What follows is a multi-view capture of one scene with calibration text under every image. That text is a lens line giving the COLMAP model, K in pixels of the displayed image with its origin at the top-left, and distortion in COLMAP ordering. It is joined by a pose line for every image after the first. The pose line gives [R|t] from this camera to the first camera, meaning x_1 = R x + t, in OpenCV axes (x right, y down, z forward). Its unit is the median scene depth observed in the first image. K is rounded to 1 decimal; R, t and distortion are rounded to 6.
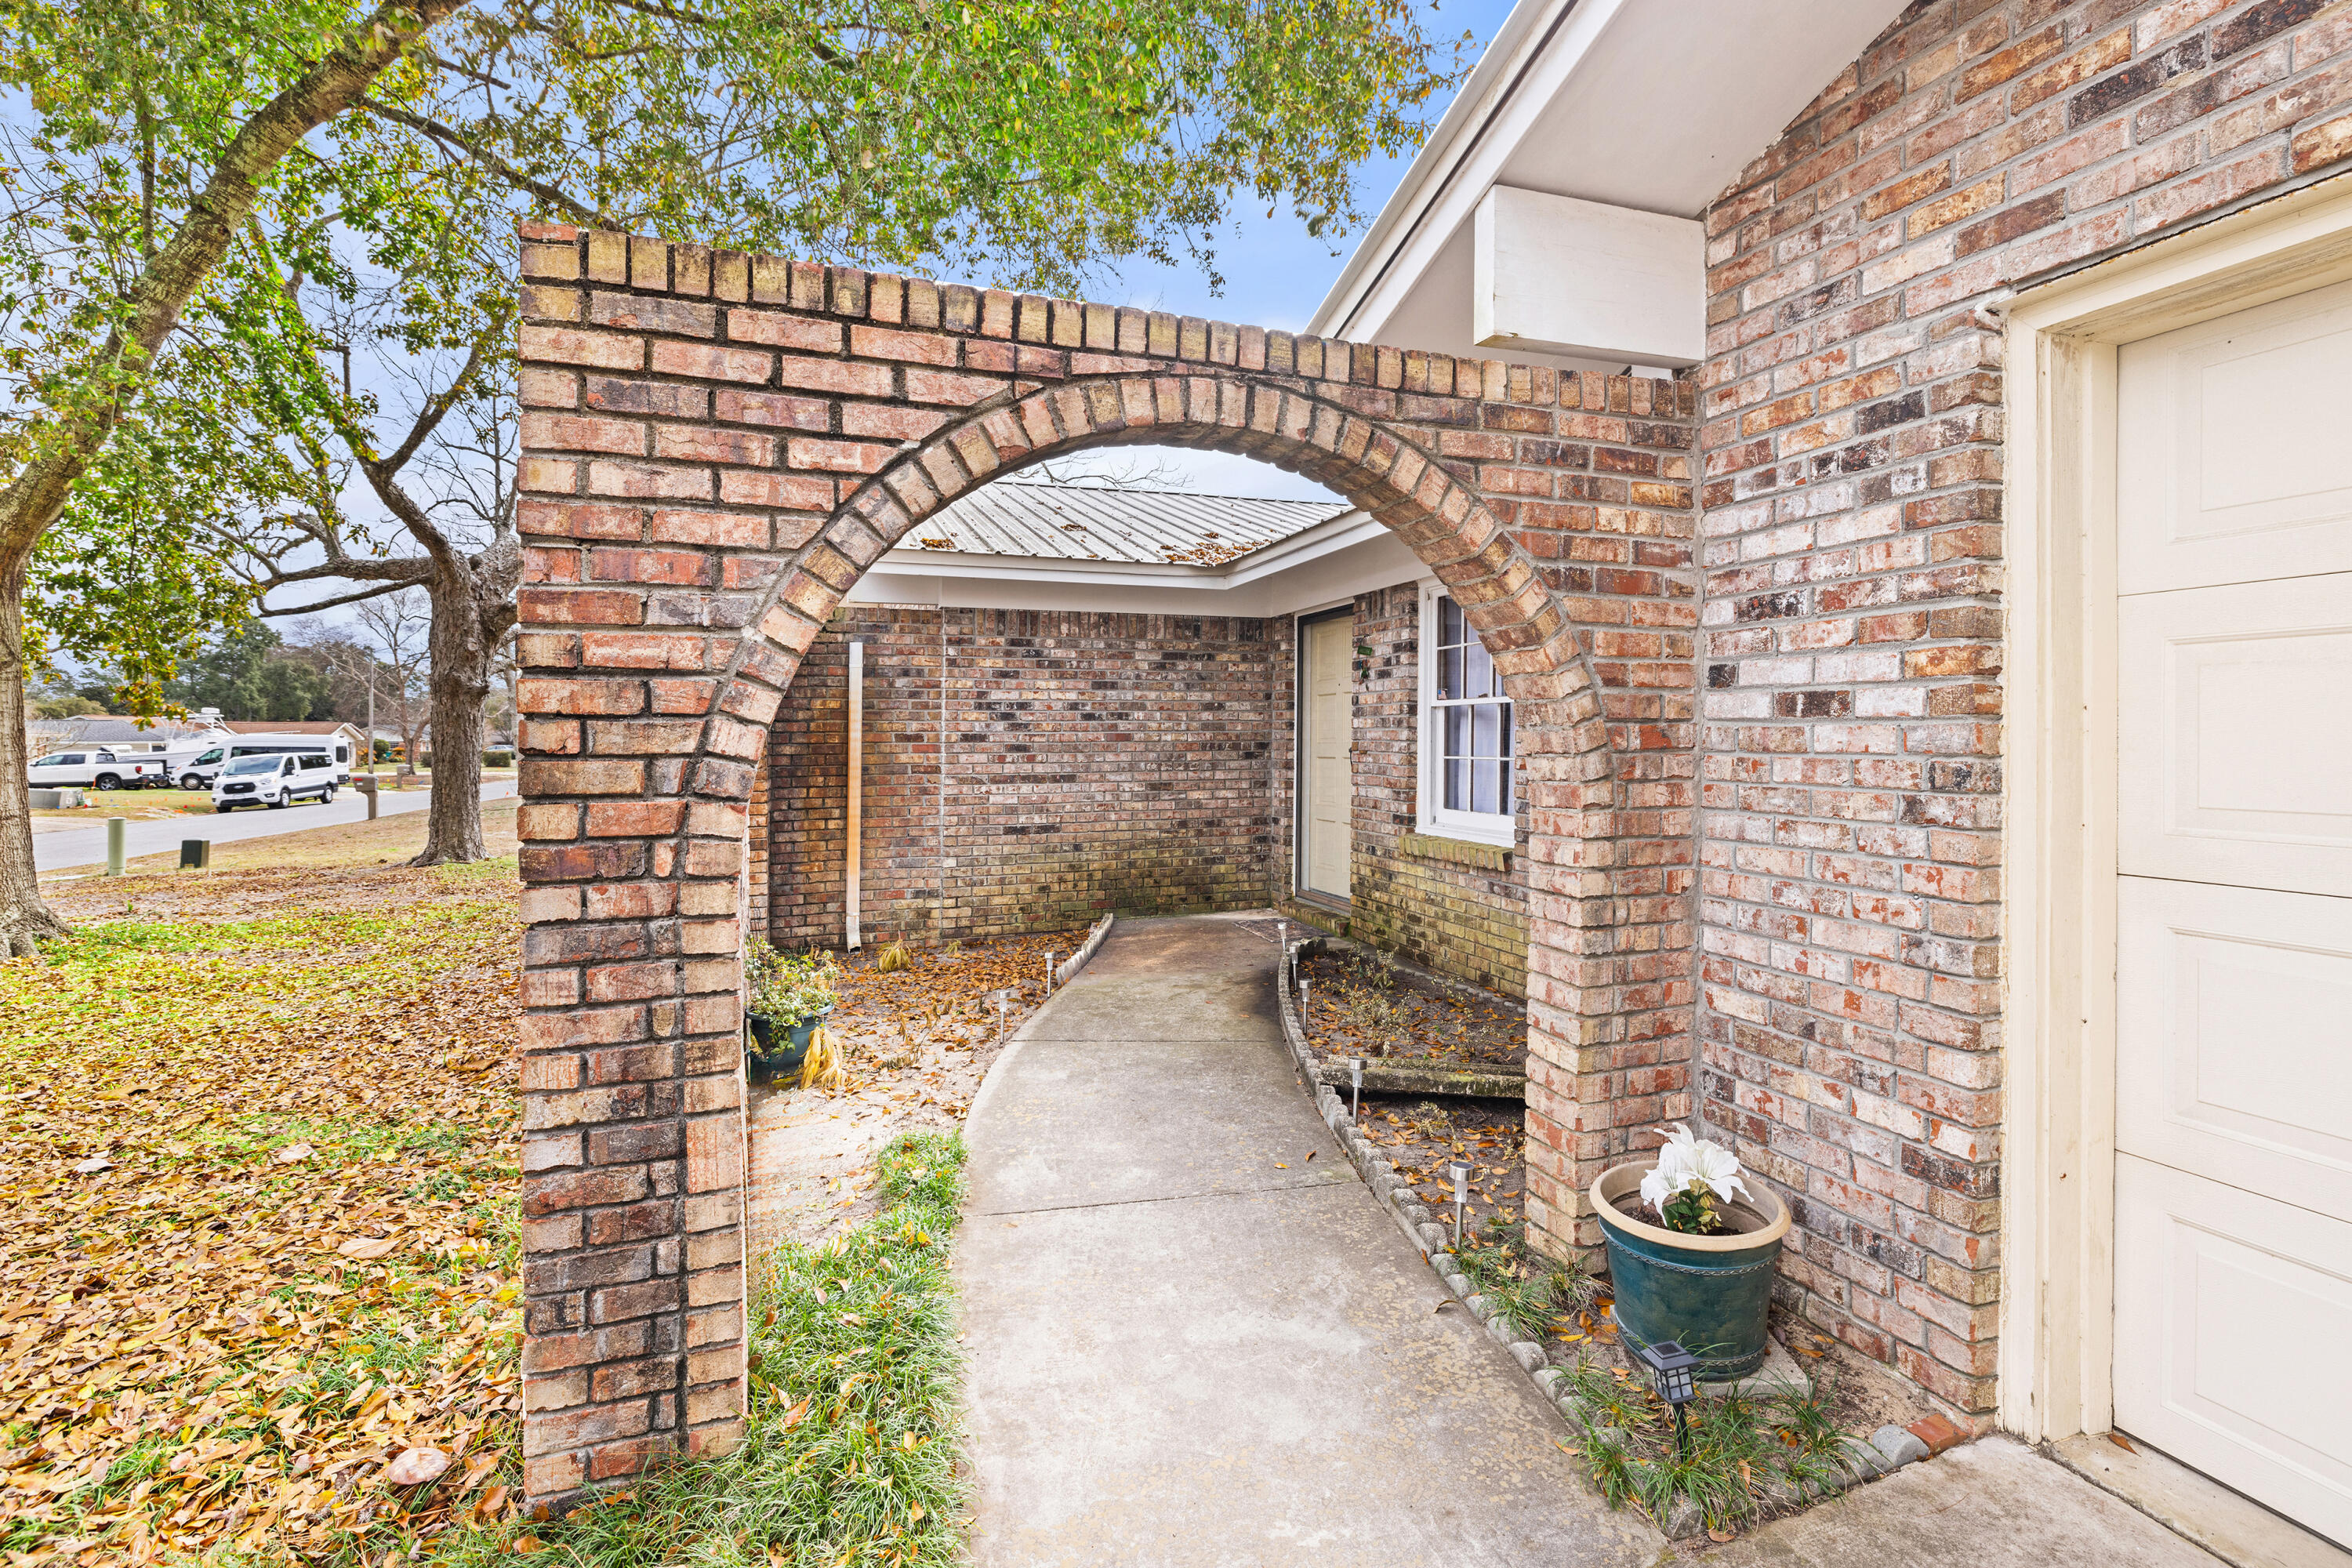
lens RADIAL K [[1077.8, 0, 1188.7], [0, 1077.8, 748.4], [0, 0, 1]] dist [-0.004406, -0.000061]
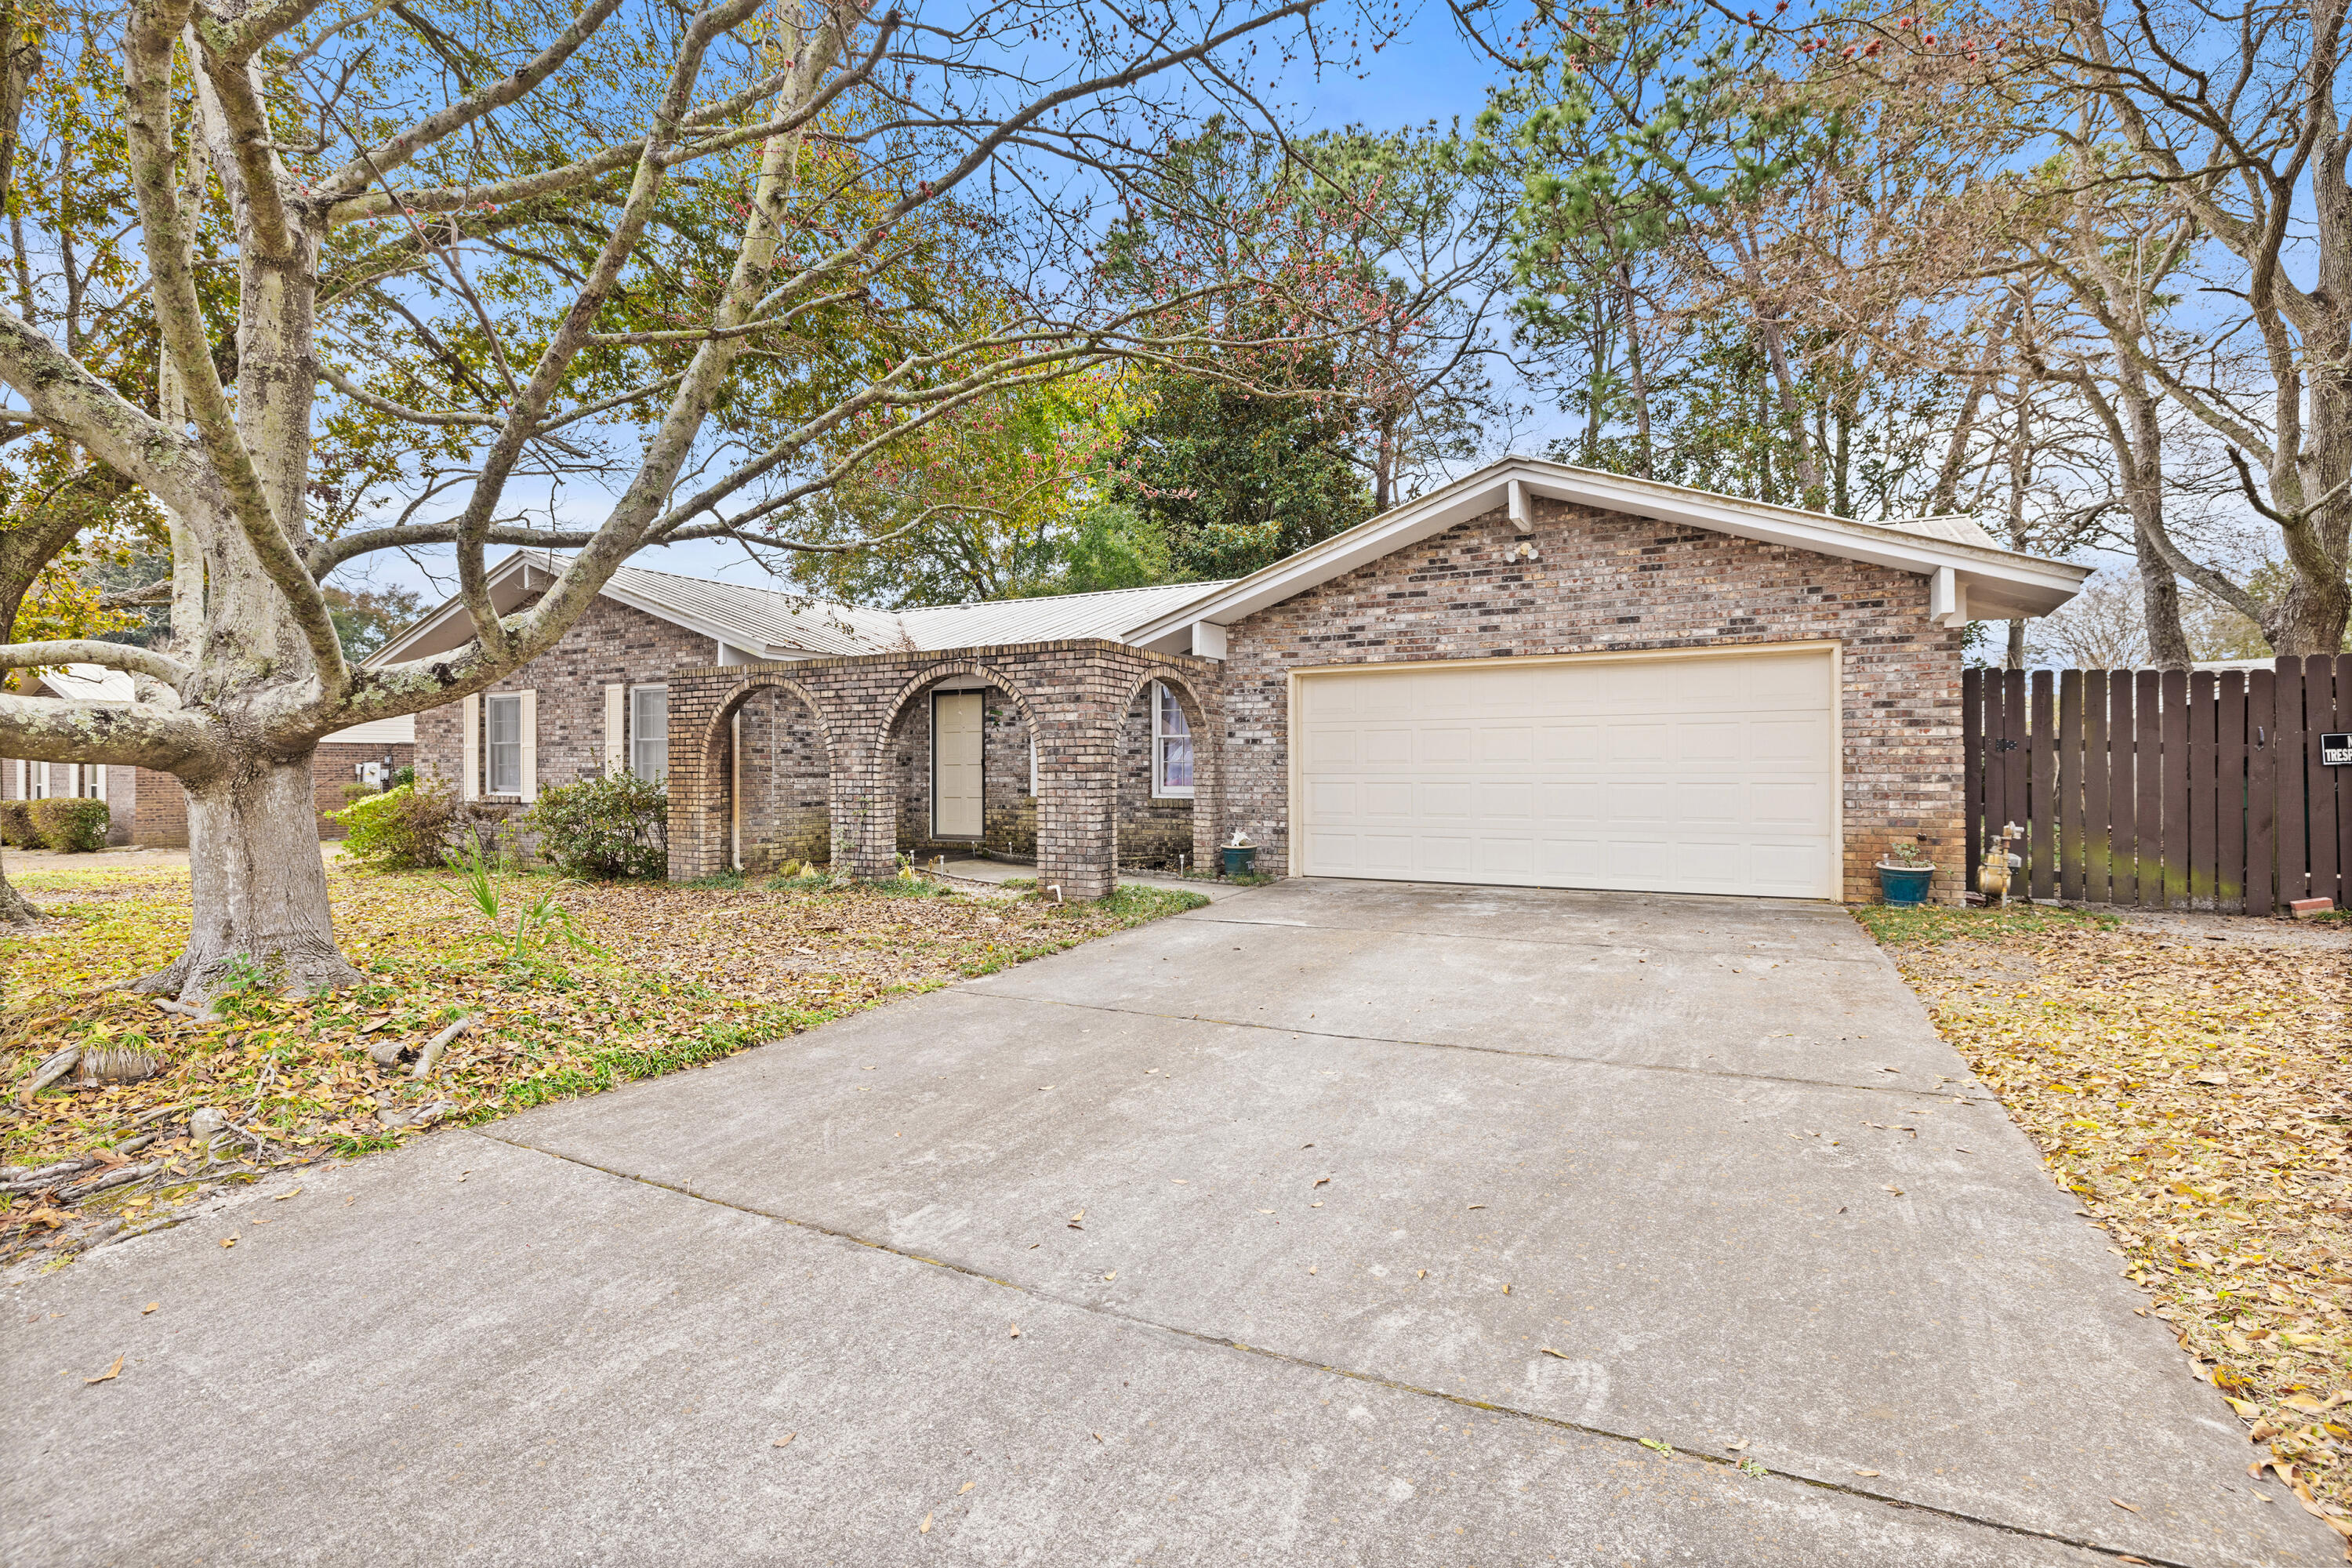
lens RADIAL K [[1070.3, 0, 1175.5], [0, 1070.3, 775.8], [0, 0, 1]] dist [-0.010376, -0.000093]
pose [[0.737178, 0.000491, 0.675699, -2.897217], [0.005049, 0.999968, -0.006236, 0.139823], [-0.675680, 0.008009, 0.737151, -2.268891]]
